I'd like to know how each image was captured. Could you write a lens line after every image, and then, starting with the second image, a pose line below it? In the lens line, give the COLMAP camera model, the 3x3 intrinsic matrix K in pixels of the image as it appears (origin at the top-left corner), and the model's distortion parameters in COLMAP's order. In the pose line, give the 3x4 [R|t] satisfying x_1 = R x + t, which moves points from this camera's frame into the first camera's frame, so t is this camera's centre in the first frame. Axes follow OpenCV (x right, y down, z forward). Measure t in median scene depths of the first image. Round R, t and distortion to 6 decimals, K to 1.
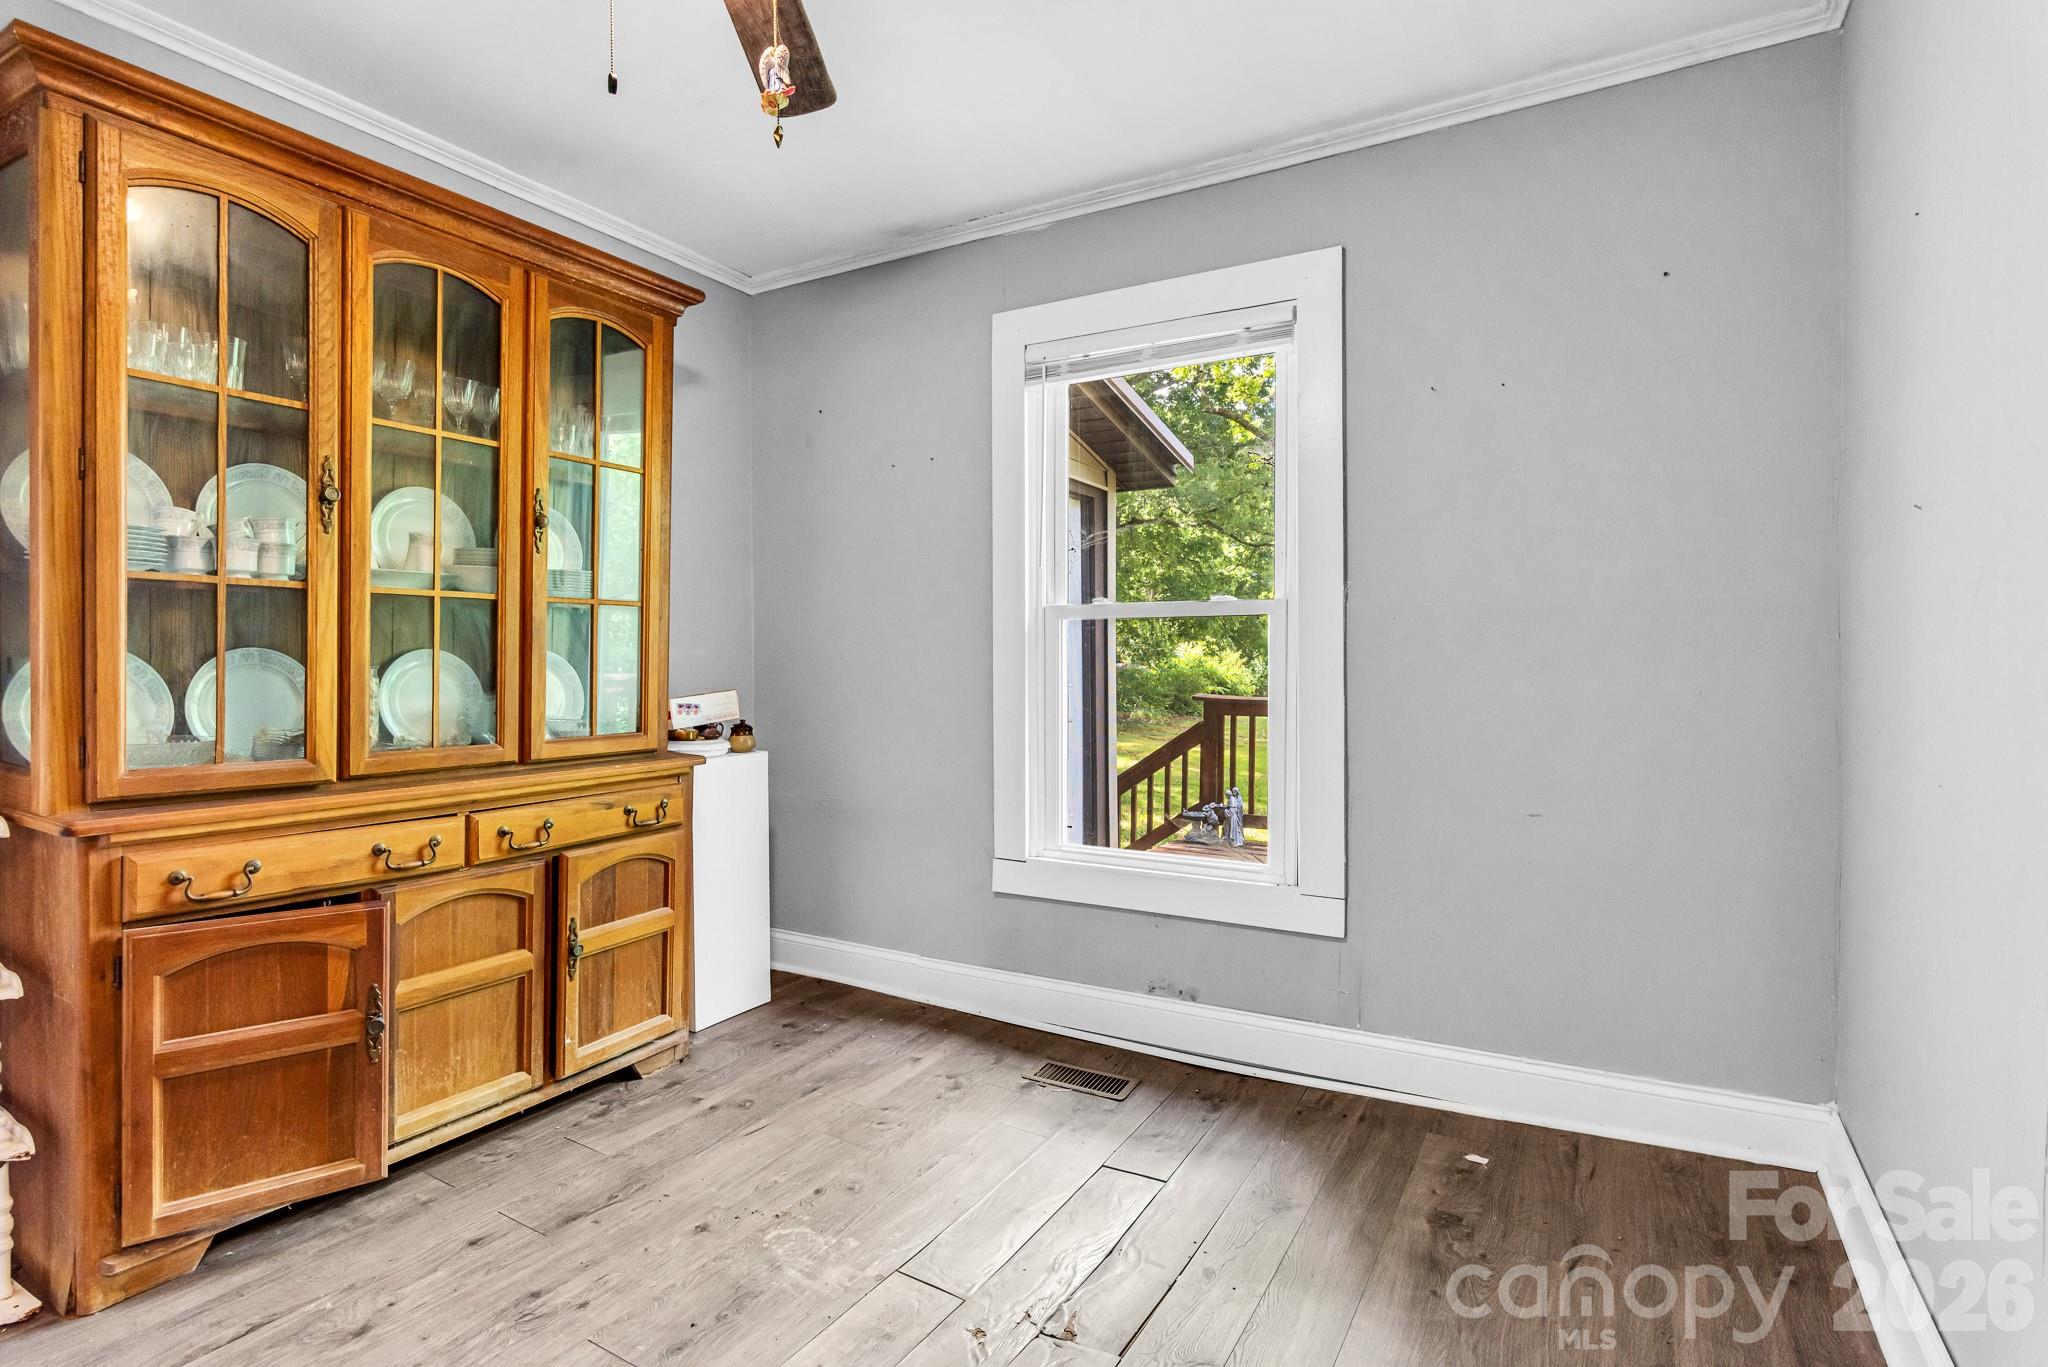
lens RADIAL K [[1035.1, 0, 1021.6], [0, 1035.1, 678.0], [0, 0, 1]] dist [0.001575, -0.001877]
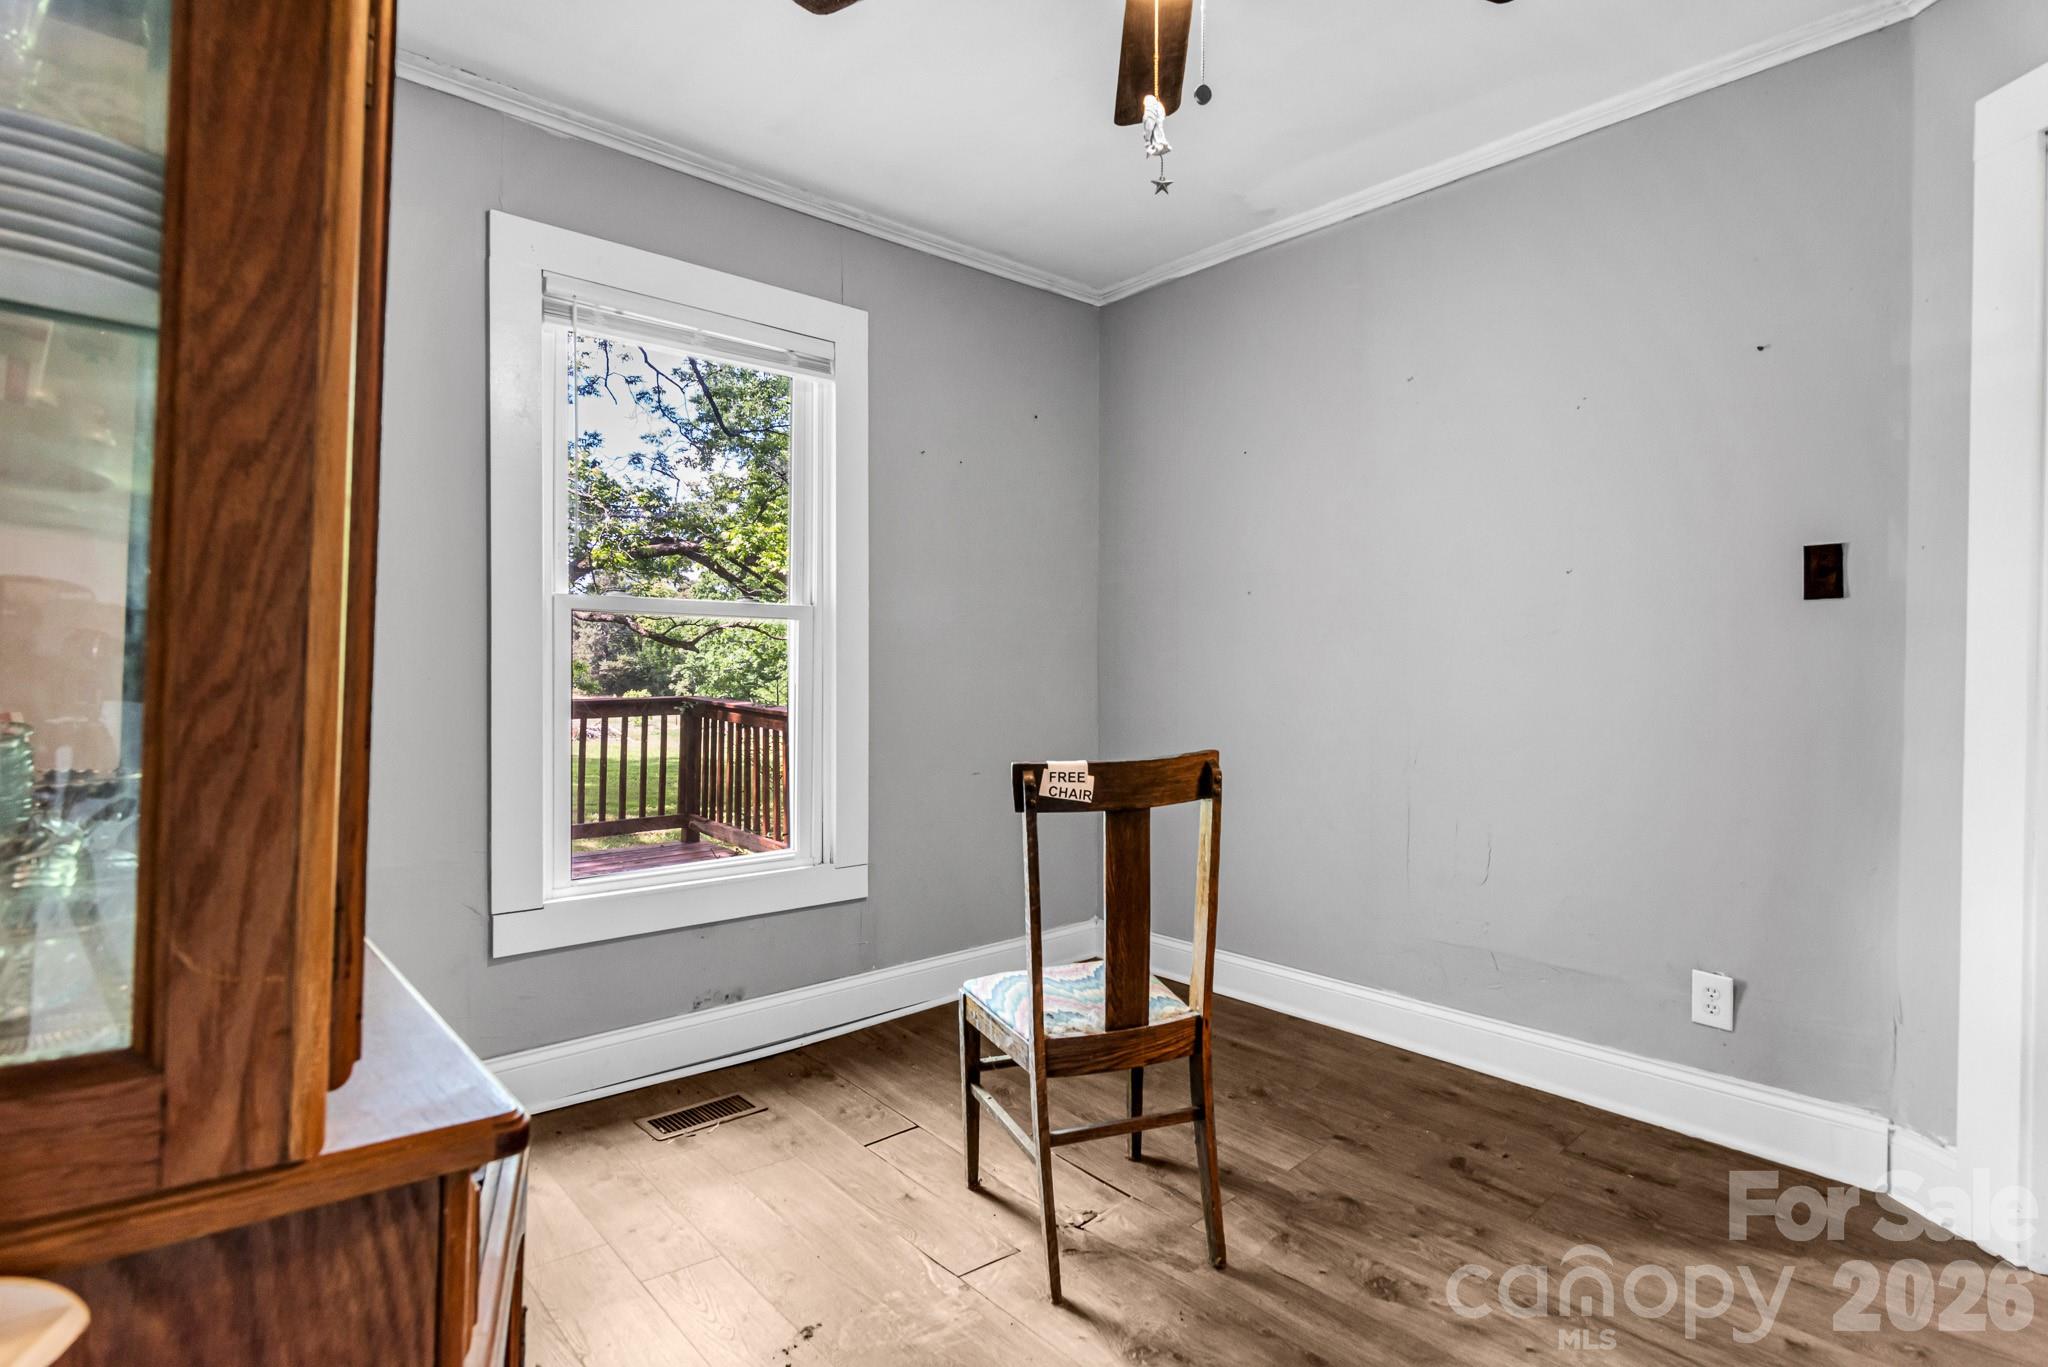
lens RADIAL K [[1035.1, 0, 1021.6], [0, 1035.1, 678.0], [0, 0, 1]] dist [0.001575, -0.001877]
pose [[0.321342, -0.008958, 0.946921, -0.718961], [0.009521, 0.999935, 0.006229, -0.004250], [-0.946915, 0.007014, 0.321407, 0.431456]]
